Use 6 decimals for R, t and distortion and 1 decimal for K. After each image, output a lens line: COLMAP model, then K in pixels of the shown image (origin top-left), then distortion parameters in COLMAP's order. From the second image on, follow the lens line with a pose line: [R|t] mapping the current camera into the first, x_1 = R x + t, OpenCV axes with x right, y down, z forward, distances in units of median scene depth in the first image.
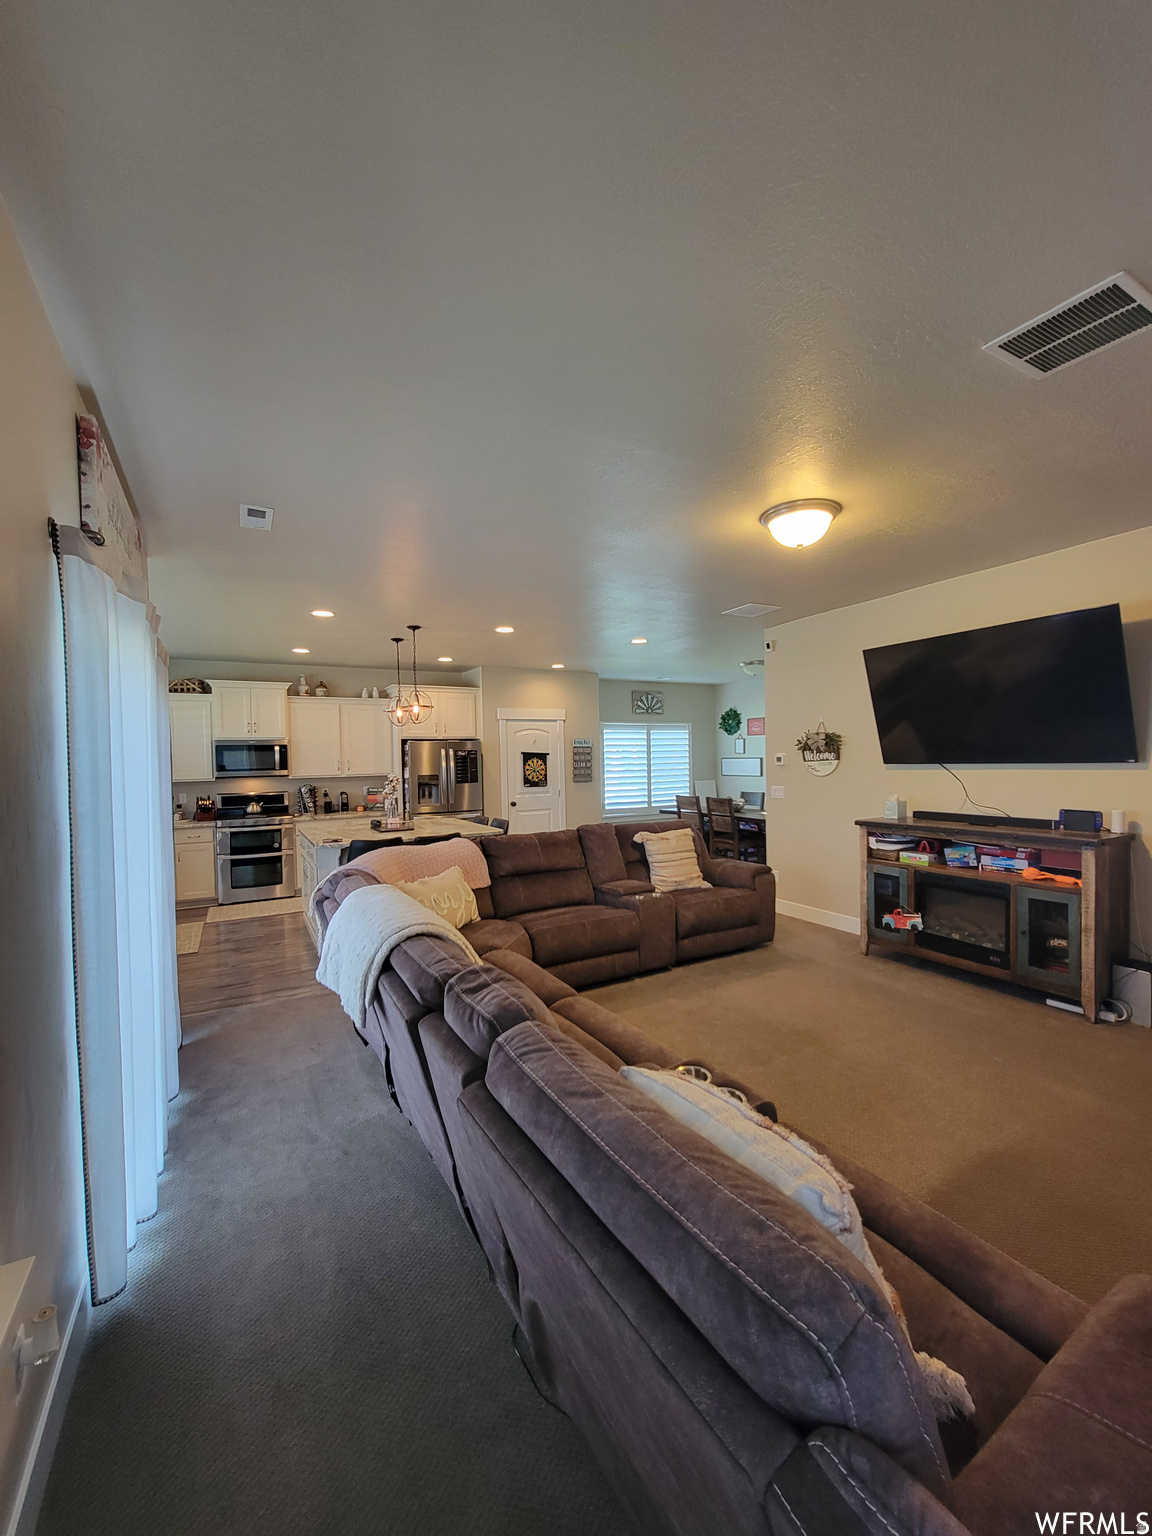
lens RADIAL K [[630.4, 0, 569.2], [0, 630.4, 771.4], [0, 0, 1]] dist [-0.002713, -0.000321]
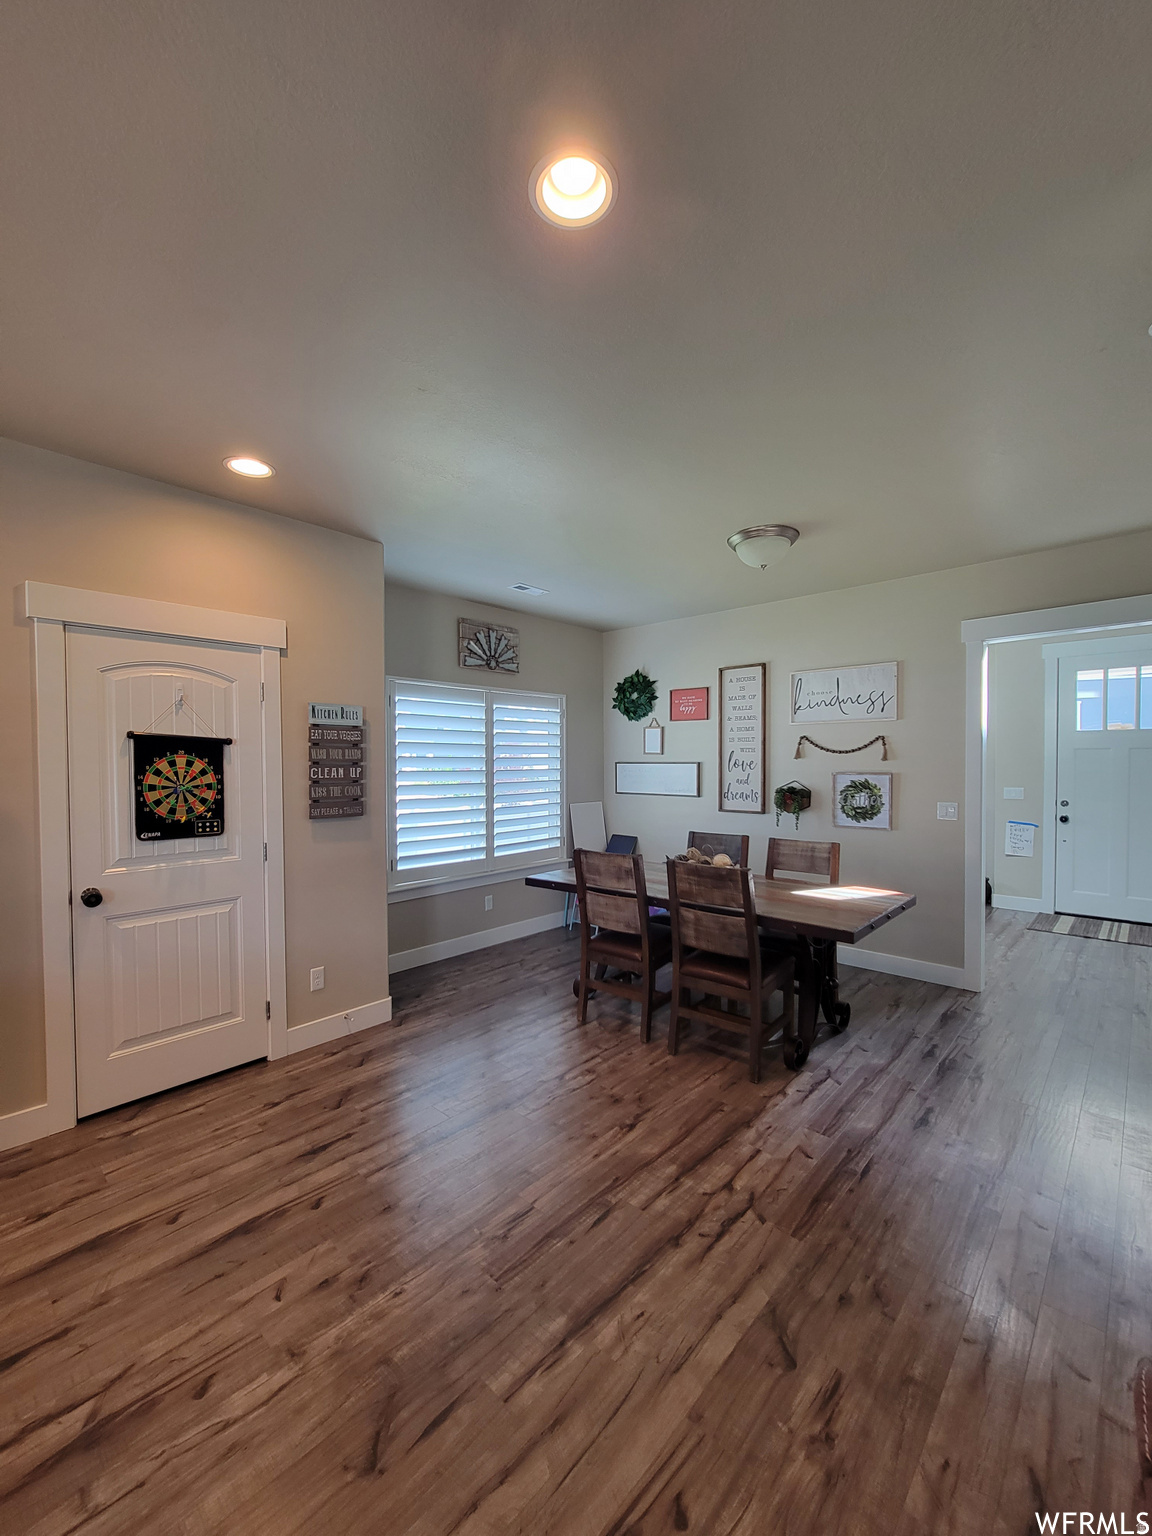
lens RADIAL K [[630.4, 0, 569.2], [0, 630.4, 771.4], [0, 0, 1]] dist [-0.002713, -0.000321]
pose [[0.948068, 0.009393, 0.317930, 0.029257], [-0.006612, 0.999930, -0.009826, -0.007747], [-0.318000, 0.007214, 0.948063, 0.522243]]
